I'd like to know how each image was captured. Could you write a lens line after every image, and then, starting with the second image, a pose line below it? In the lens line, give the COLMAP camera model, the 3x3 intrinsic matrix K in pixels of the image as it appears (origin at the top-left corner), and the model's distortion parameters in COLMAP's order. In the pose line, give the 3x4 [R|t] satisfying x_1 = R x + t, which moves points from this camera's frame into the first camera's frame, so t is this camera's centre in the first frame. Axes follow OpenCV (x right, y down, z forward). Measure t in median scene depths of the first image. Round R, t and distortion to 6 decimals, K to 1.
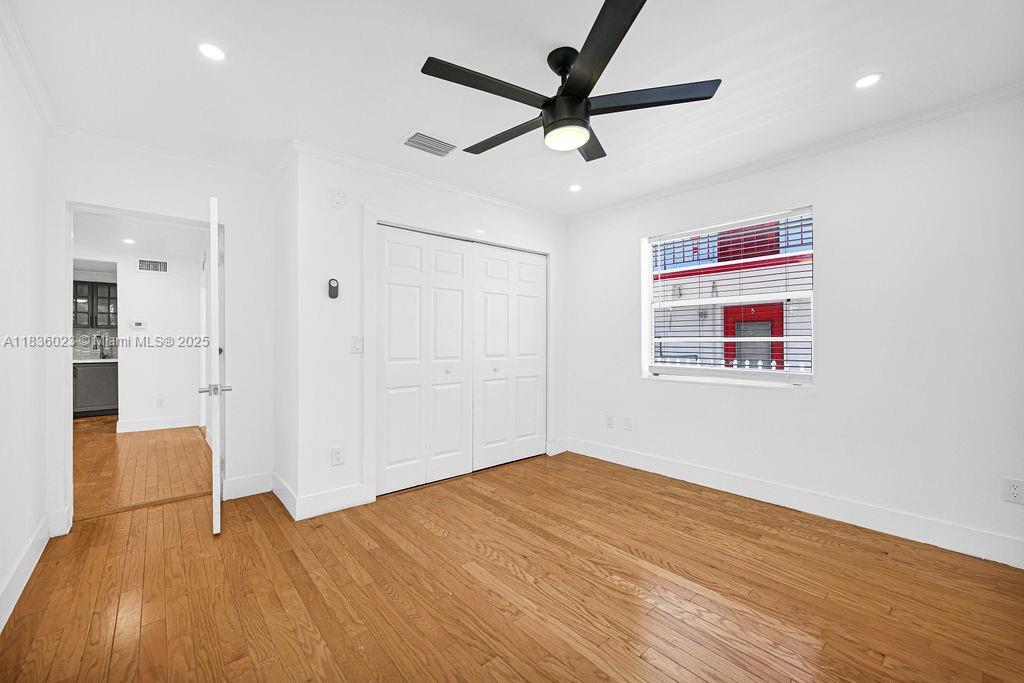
lens RADIAL K [[409.2, 0, 511.2], [0, 409.2, 338.1], [0, 0, 1]] dist [-0.001835, -0.000470]
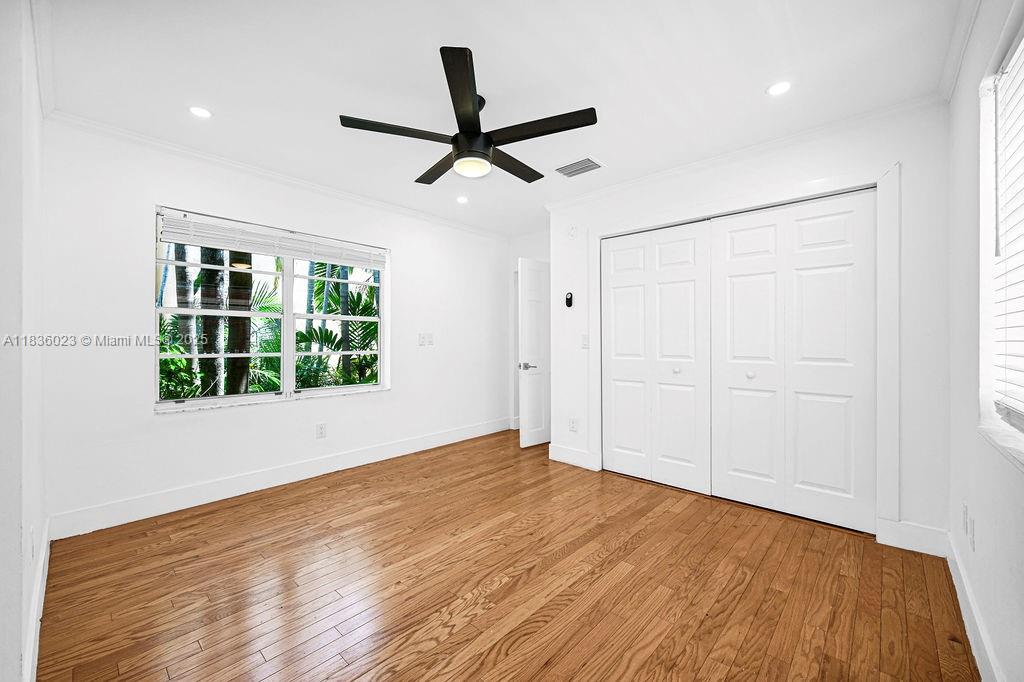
lens RADIAL K [[409.2, 0, 511.2], [0, 409.2, 337.6], [0, 0, 1]] dist [-0.001835, -0.000470]
pose [[0.116764, -0.001484, -0.993159, 0.853134], [0.008324, 0.999965, -0.000516, 0.003449], [0.993125, -0.008207, 0.116772, 0.623983]]
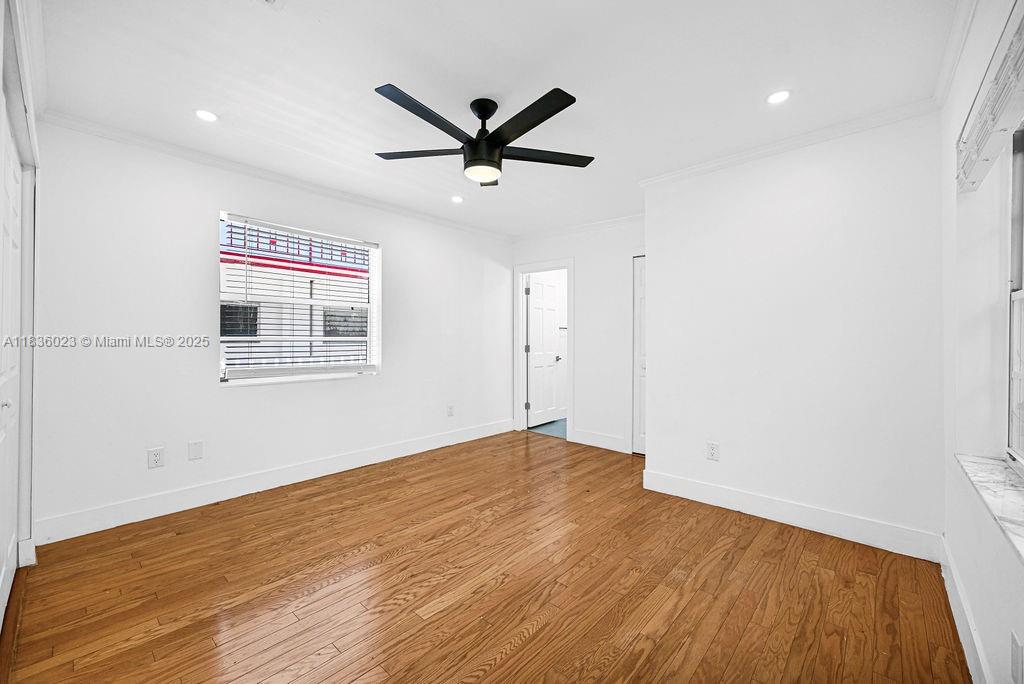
lens RADIAL K [[409.2, 0, 511.2], [0, 409.2, 338.6], [0, 0, 1]] dist [-0.001835, -0.000470]
pose [[-0.118743, 0.004043, 0.992917, -0.690403], [-0.011362, 0.999921, -0.005430, 0.002550], [-0.992860, -0.011926, -0.118687, 0.678712]]
